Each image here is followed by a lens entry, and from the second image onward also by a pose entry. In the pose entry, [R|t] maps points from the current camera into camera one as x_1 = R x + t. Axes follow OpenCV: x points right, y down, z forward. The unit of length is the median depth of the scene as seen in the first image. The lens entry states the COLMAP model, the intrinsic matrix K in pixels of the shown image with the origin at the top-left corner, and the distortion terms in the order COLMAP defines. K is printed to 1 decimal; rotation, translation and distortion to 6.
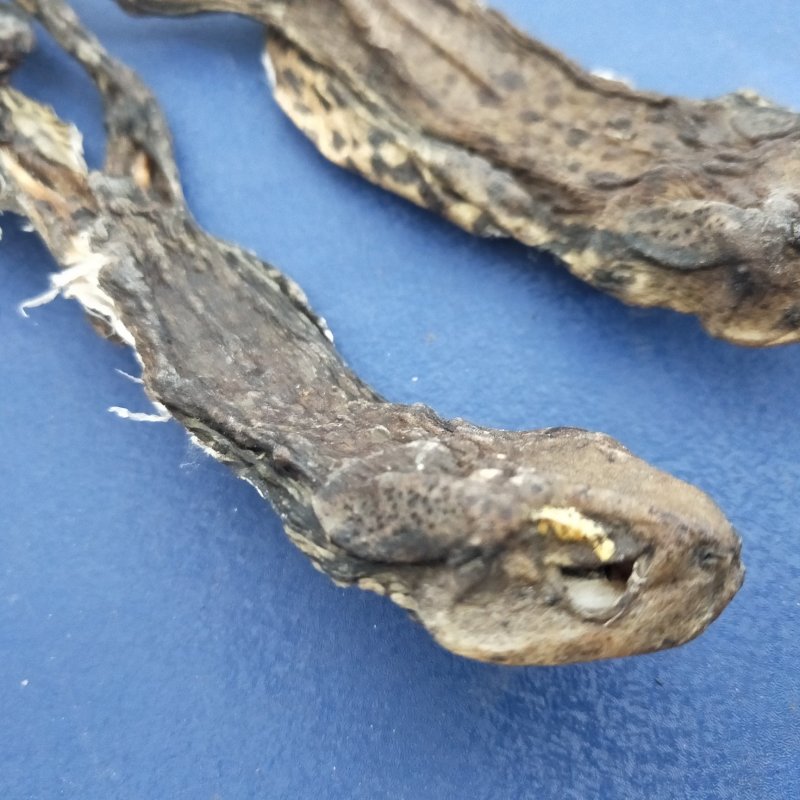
lens RADIAL K [[862.5, 0, 400.0], [0, 862.5, 400.0], [0, 0, 1]] dist [-0.015295, 0.026321]
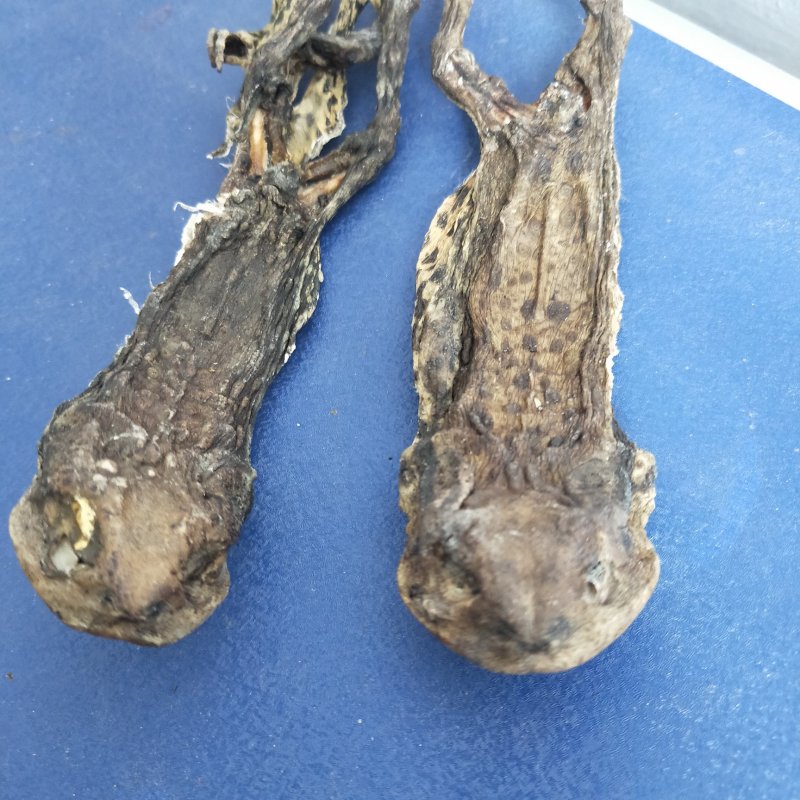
lens RADIAL K [[858.1, 0, 400.0], [0, 858.1, 400.0], [0, 0, 1]] dist [0.003353, 0.020129]
pose [[0.597710, 0.692704, -0.403613, 0.669855], [-0.676004, 0.706111, 0.210776, -0.473691], [0.431001, 0.146861, 0.890320, -0.111143]]
